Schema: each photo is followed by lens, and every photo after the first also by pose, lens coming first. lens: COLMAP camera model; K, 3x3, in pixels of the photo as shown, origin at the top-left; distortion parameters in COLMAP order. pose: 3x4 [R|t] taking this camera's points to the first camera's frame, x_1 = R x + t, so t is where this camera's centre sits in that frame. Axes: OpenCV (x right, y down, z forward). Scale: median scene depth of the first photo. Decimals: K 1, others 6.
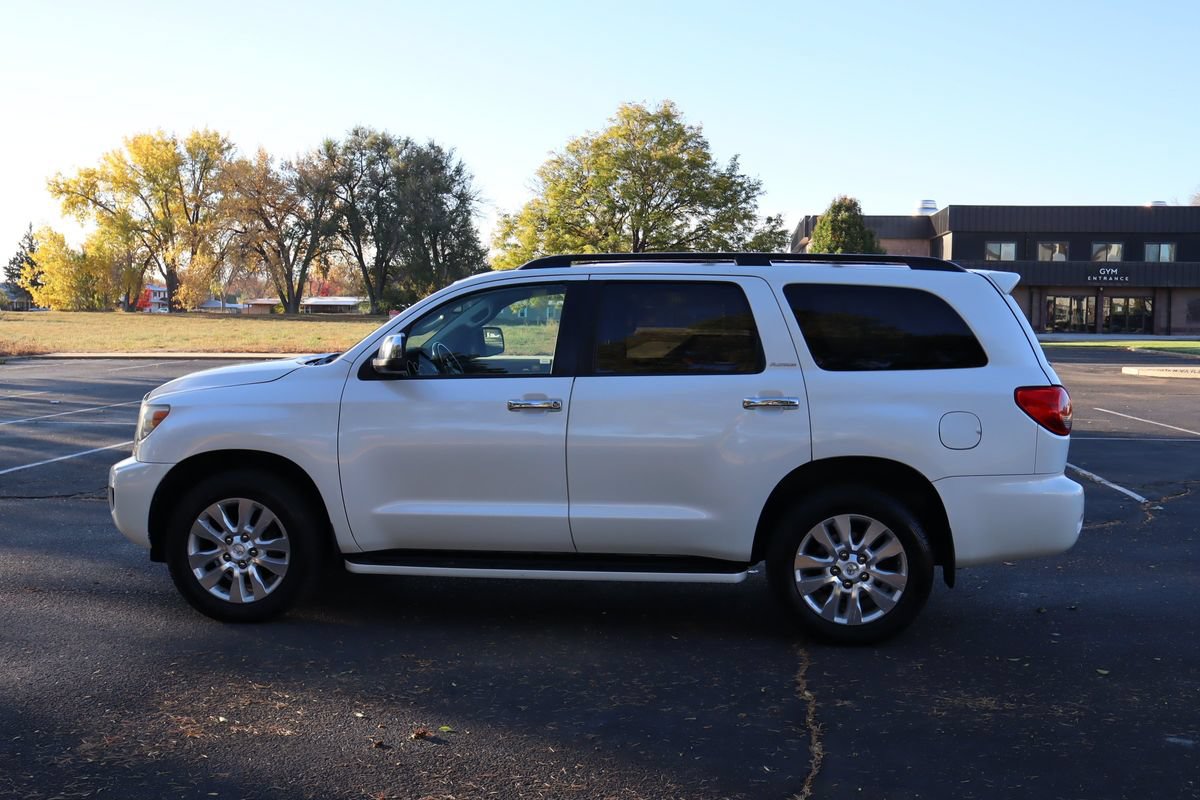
lens RADIAL K [[1297.3, 0, 600.0], [0, 1297.3, 400.0], [0, 0, 1]] dist [0.014971, 0.010679]
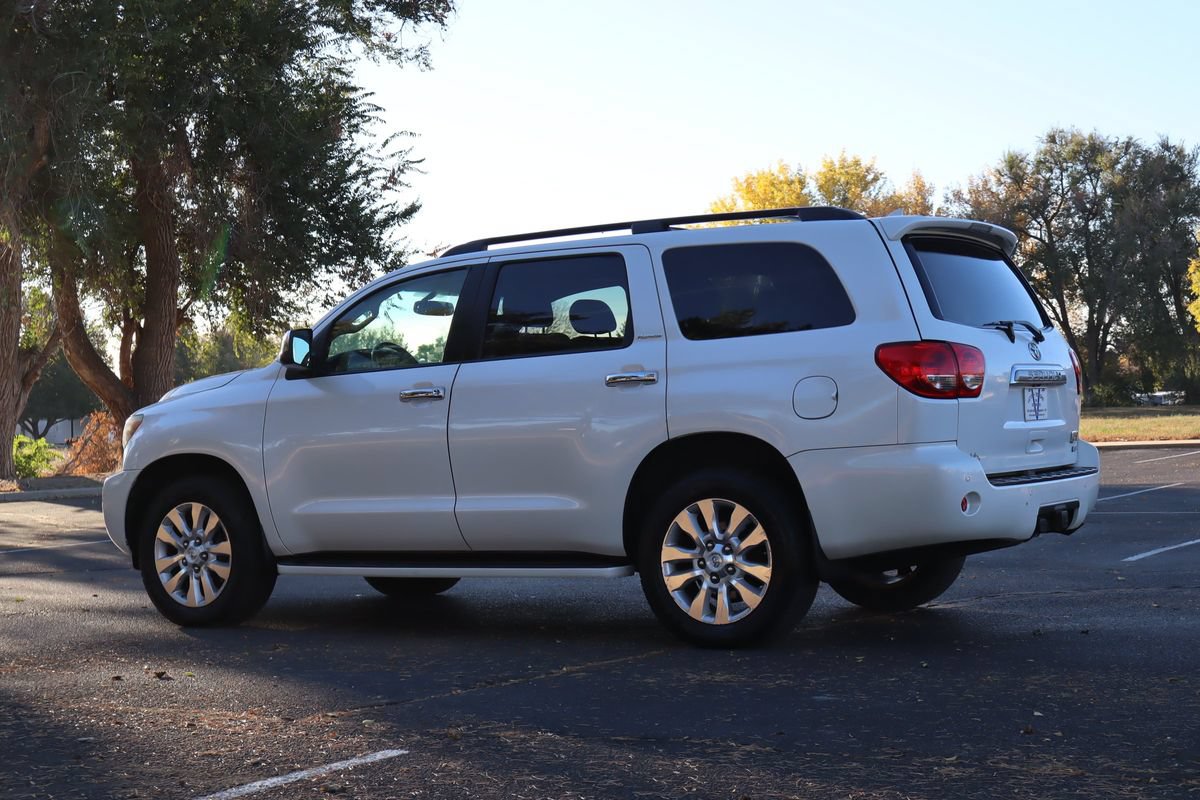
lens RADIAL K [[1990.3, 0, 576.2], [0, 1990.3, 400.0], [0, 0, 1]] dist [0.029720, 0.079421]
pose [[0.889911, -0.043883, -0.454018, 0.685831], [0.008183, 0.996737, -0.080300, 0.121284], [0.456060, 0.067745, 0.887367, -0.242010]]
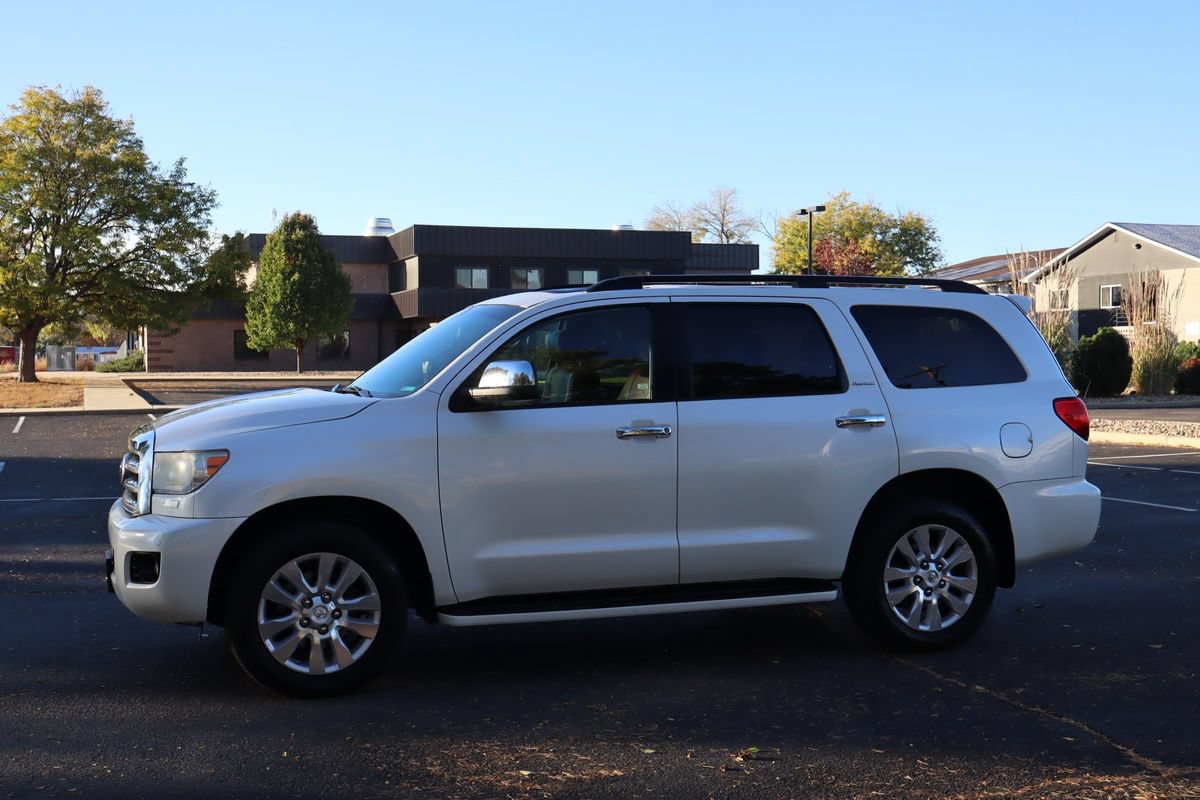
lens RADIAL K [[1585.3, 0, 617.3], [0, 1585.3, 402.2], [0, 0, 1]] dist [0.004820, -0.026875]
pose [[0.903912, -0.028636, 0.426759, -0.540258], [0.043860, 0.998702, -0.025886, 0.010812], [-0.425464, 0.042116, 0.903995, -0.048405]]
